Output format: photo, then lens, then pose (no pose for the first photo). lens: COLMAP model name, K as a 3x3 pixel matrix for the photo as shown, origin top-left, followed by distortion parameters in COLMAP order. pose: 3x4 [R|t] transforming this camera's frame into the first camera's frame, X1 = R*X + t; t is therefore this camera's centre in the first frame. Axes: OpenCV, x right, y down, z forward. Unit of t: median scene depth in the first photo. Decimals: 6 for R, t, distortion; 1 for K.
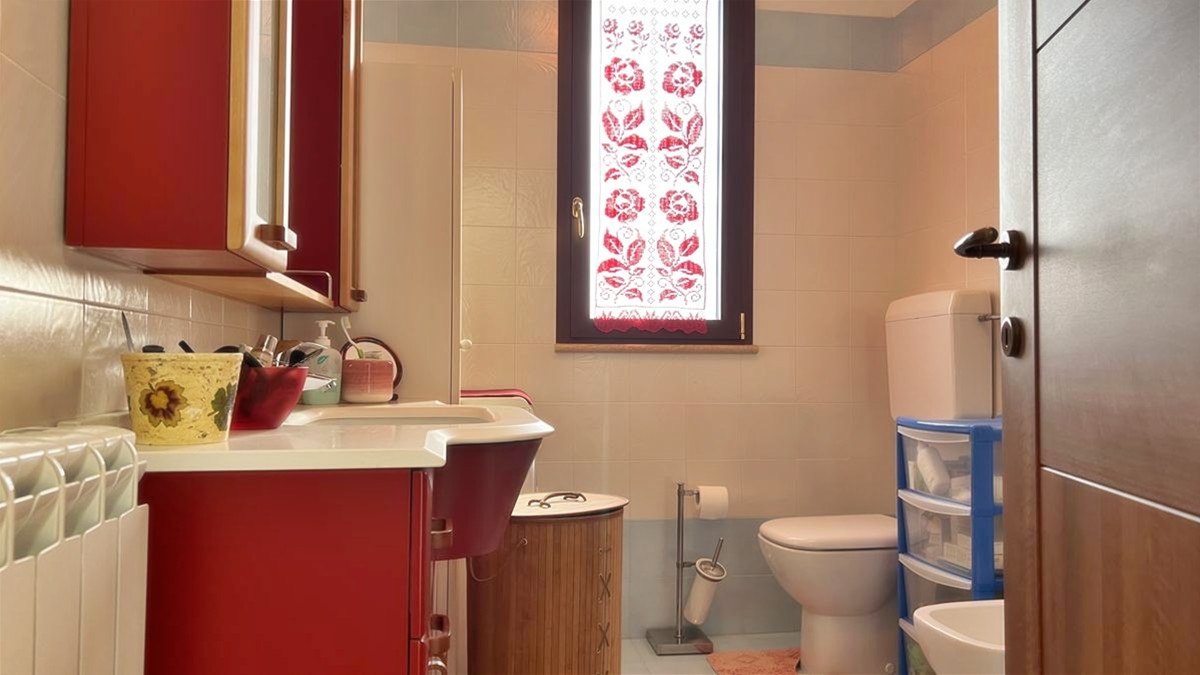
lens RADIAL K [[913.3, 0, 600.0], [0, 913.3, 337.5], [0, 0, 1]] dist [0.068488, -0.085803]
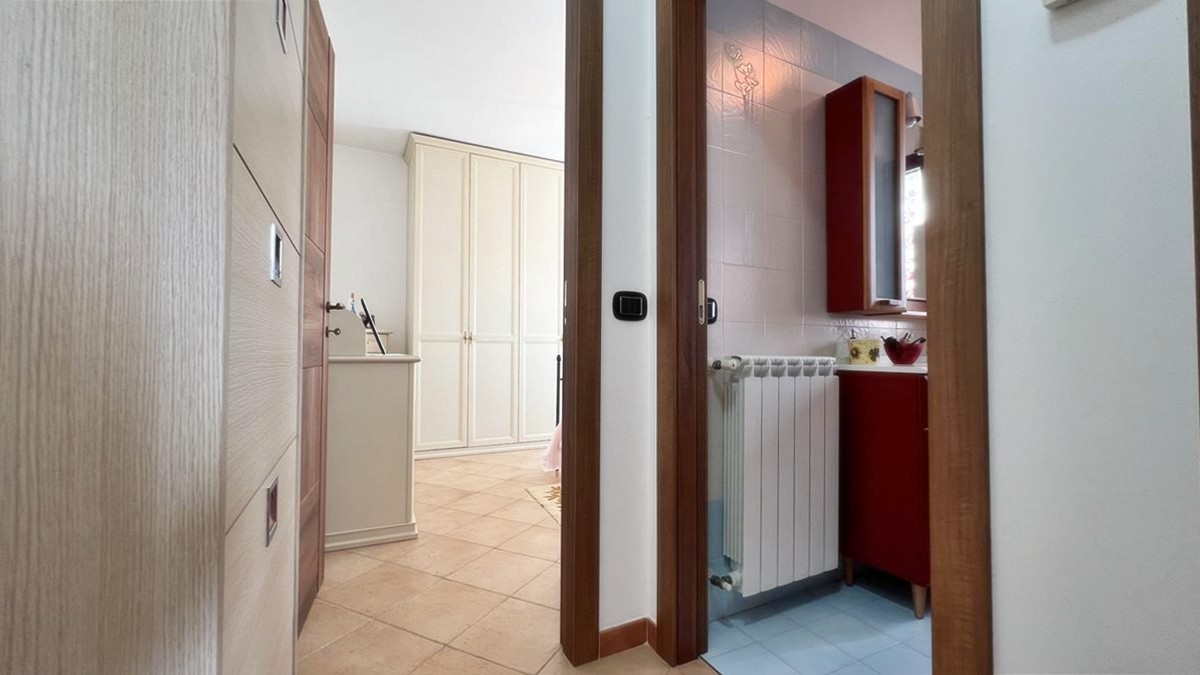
lens RADIAL K [[478.4, 0, 602.2], [0, 478.4, 337.9], [0, 0, 1]] dist [-0.001829, 0.000260]
pose [[0.313100, -0.031769, -0.949189, 1.040566], [0.020476, 0.999434, -0.026696, 0.042809], [0.949499, -0.011077, 0.313573, -0.555198]]
